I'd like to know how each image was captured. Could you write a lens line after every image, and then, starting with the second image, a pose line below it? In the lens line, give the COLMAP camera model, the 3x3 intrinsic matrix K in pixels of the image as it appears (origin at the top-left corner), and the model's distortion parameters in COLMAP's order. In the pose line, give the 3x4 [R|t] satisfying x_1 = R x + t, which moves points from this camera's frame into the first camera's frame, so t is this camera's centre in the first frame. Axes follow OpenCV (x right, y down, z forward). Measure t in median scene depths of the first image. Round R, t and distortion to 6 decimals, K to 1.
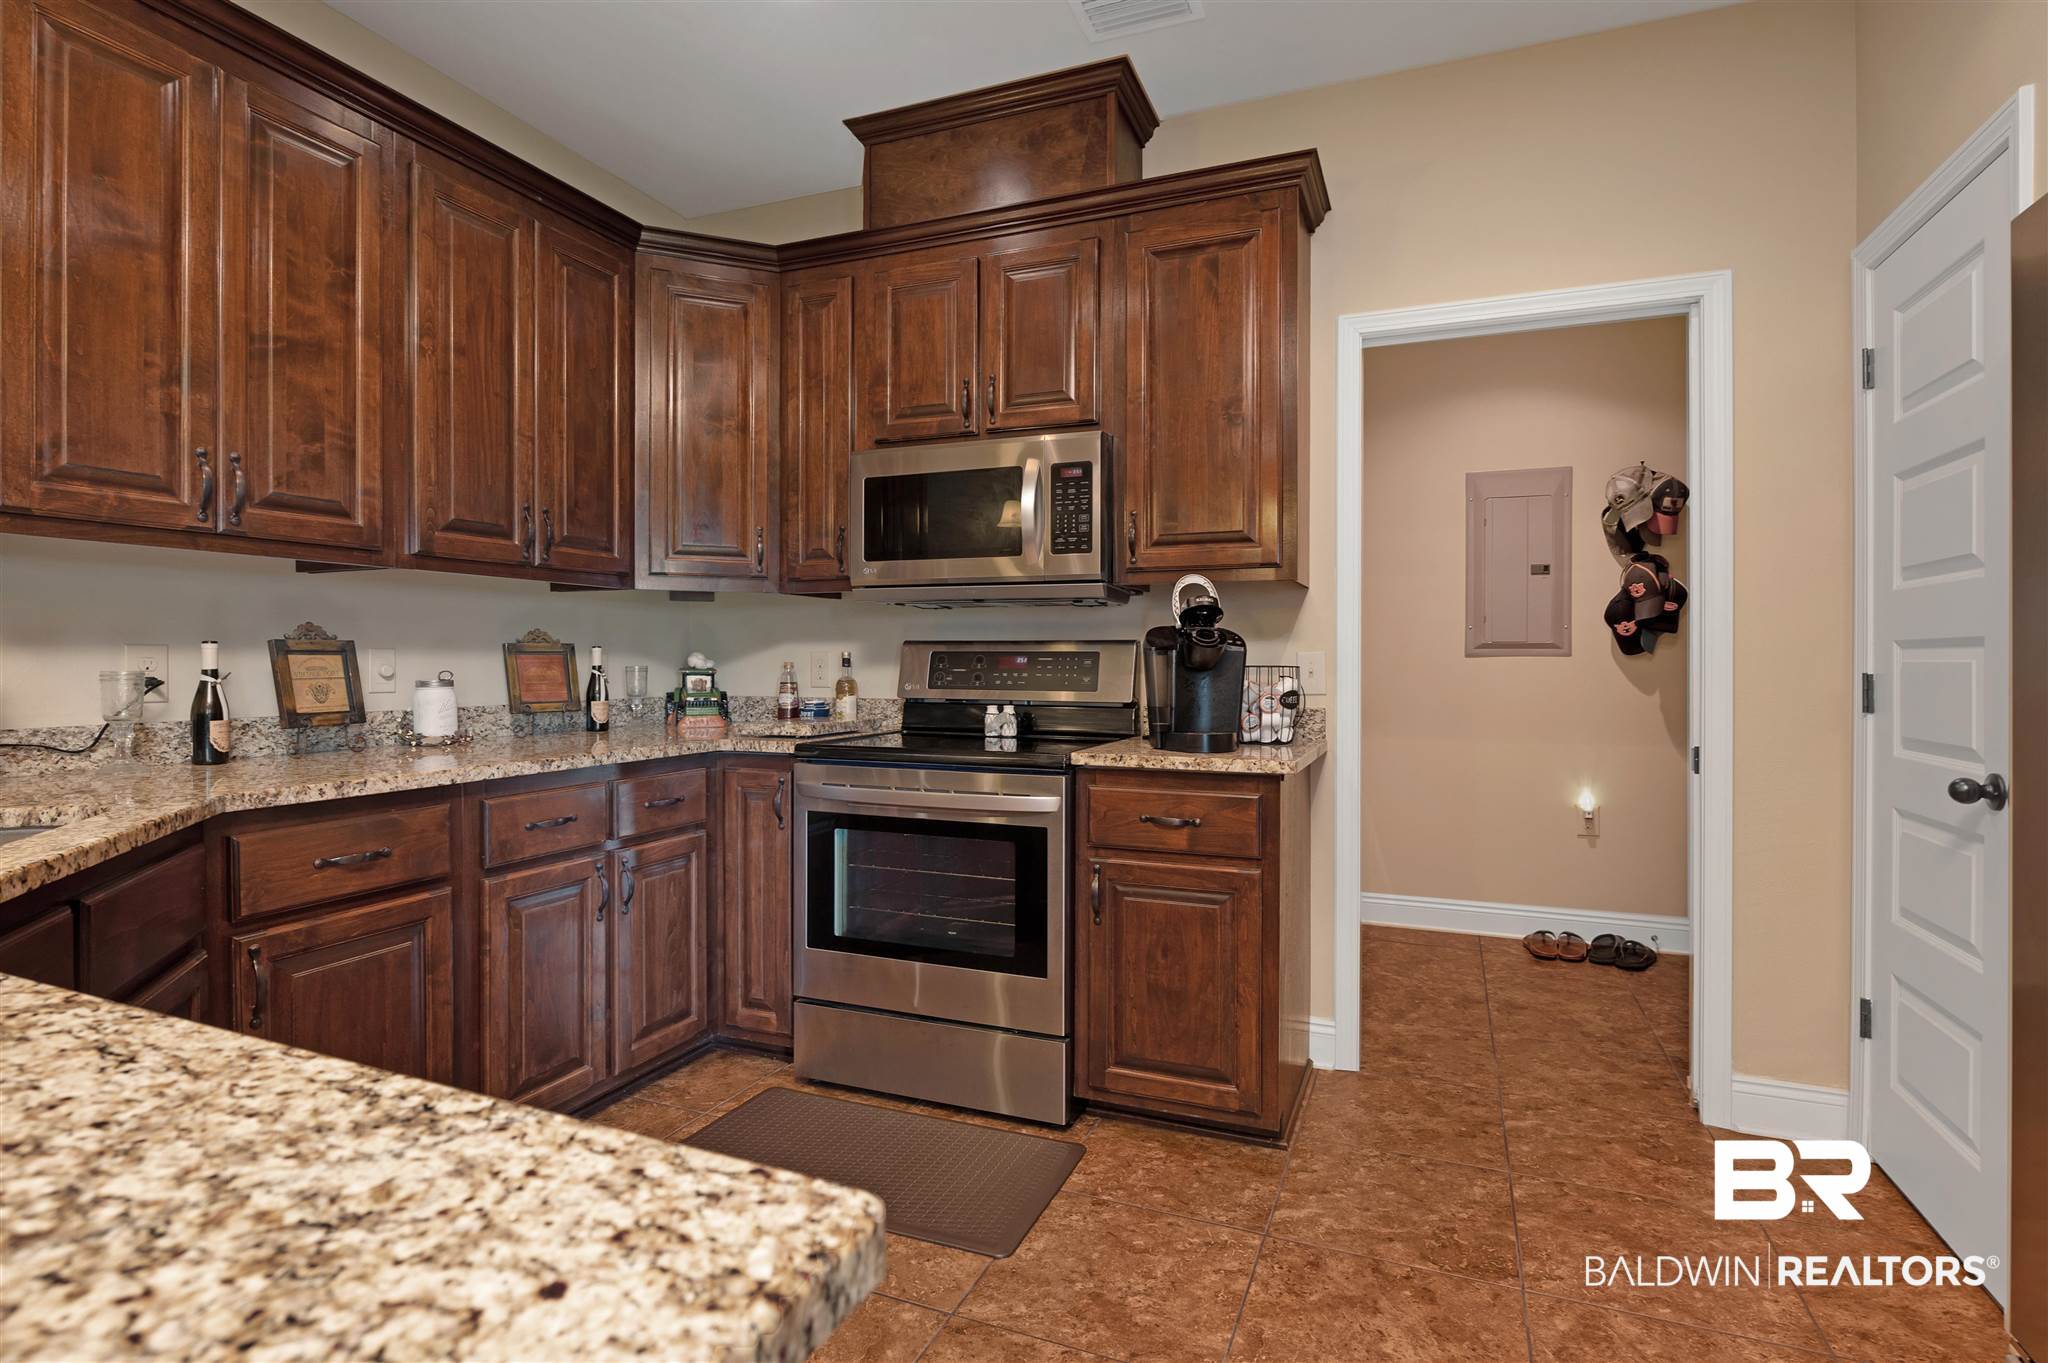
lens RADIAL K [[998.7, 0, 1023.8], [0, 998.7, 668.3], [0, 0, 1]] dist [-0.003914, -0.000628]
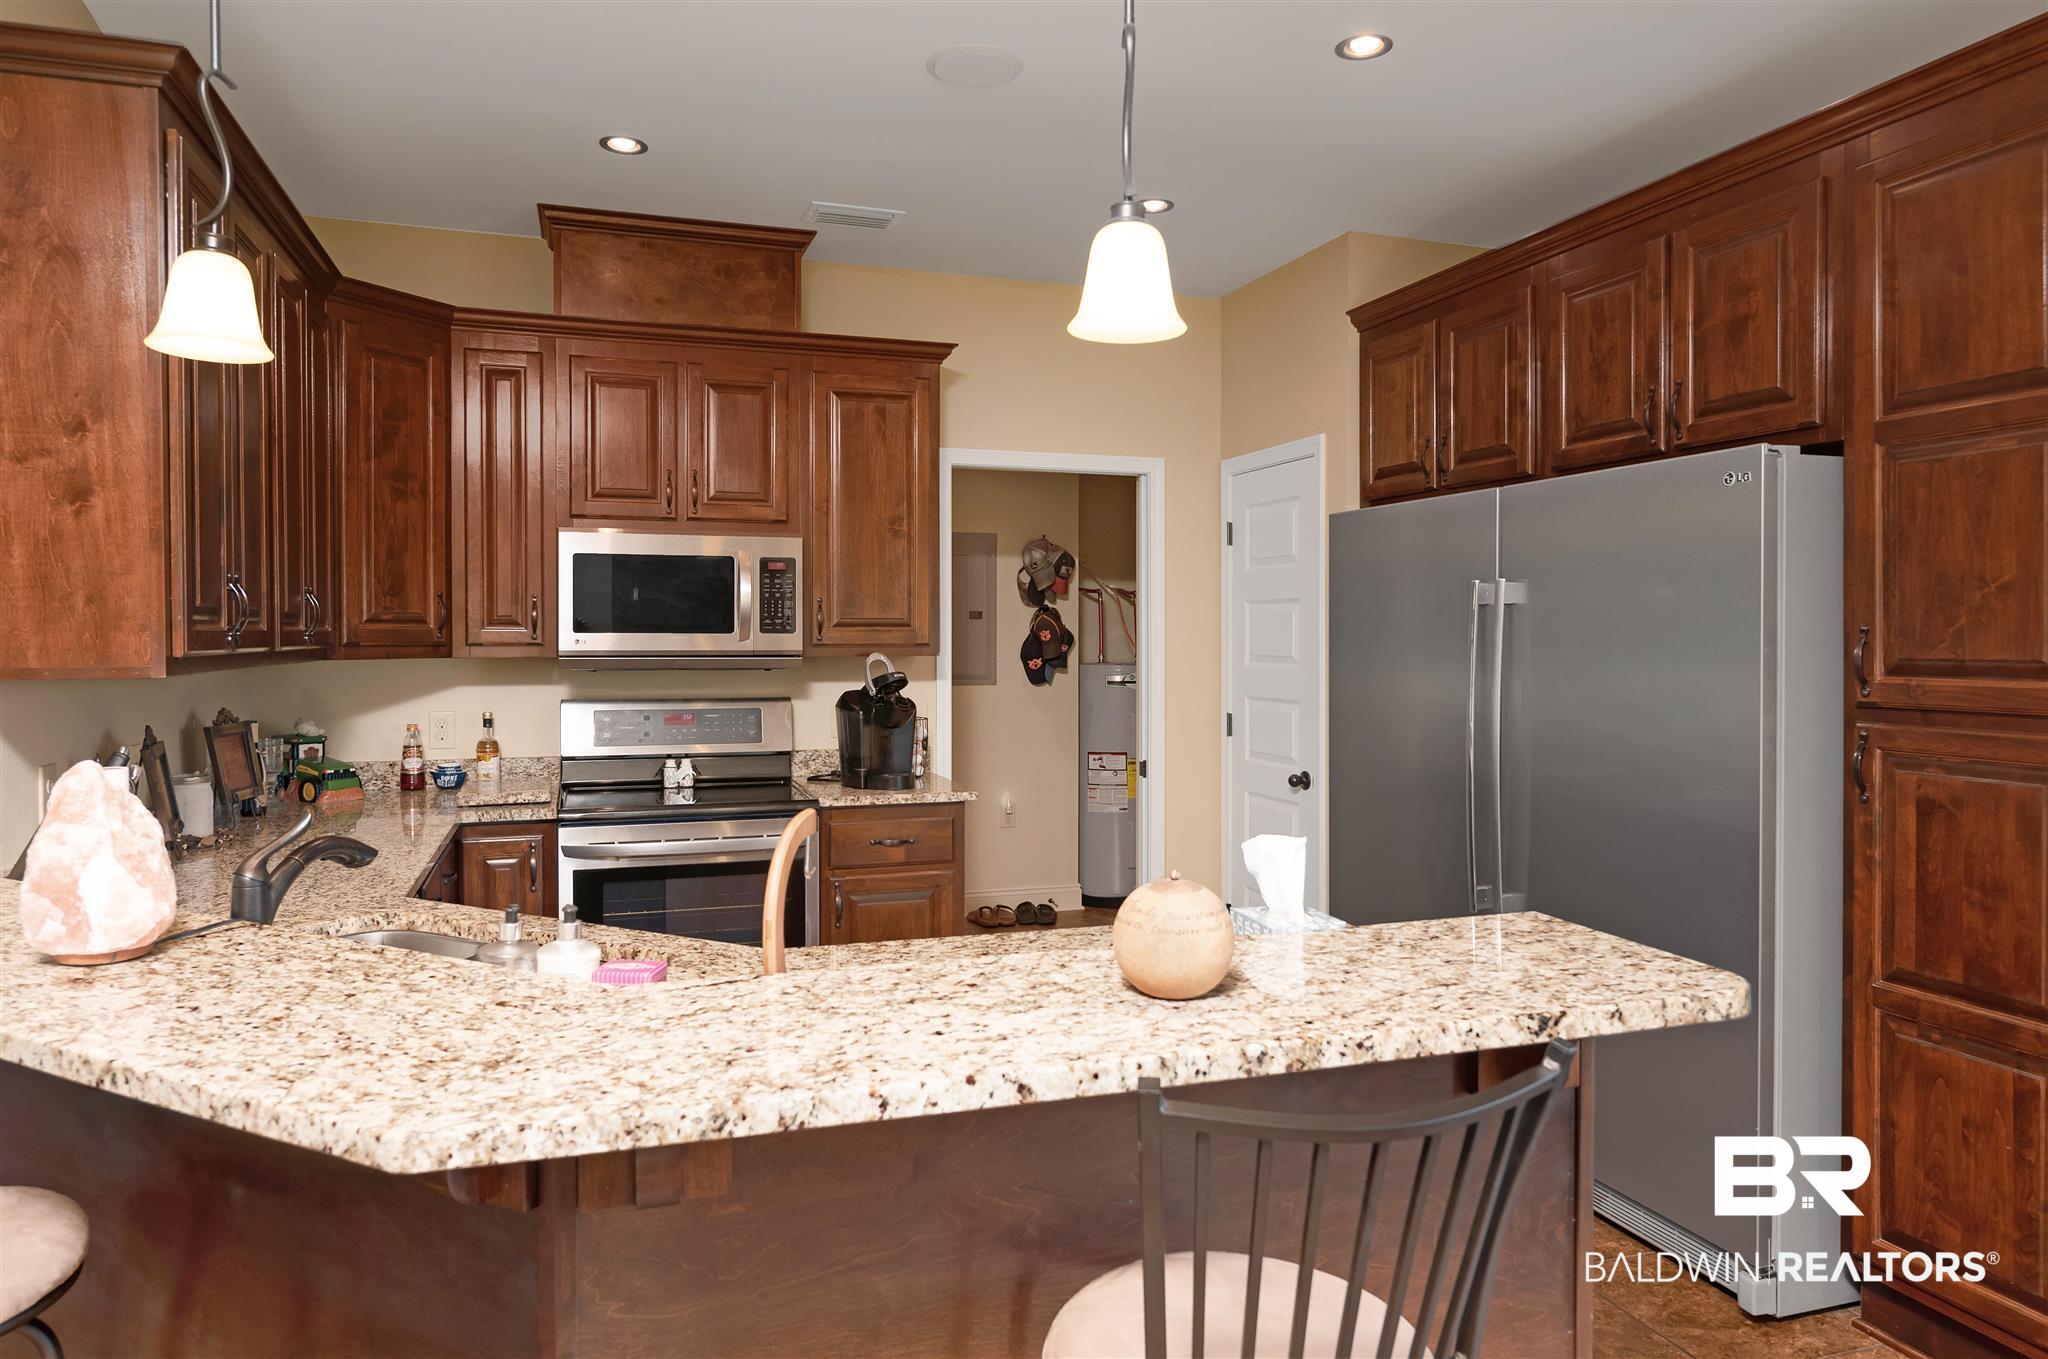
lens RADIAL K [[1296.0, 0, 1025.5], [0, 1296.0, 667.7], [0, 0, 1]] dist [0.007698, 0.000220]
pose [[0.752675, -0.016591, 0.658184, -0.760724], [0.004399, 0.999787, 0.020172, -0.102893], [-0.658378, -0.012288, 0.752587, -0.382054]]
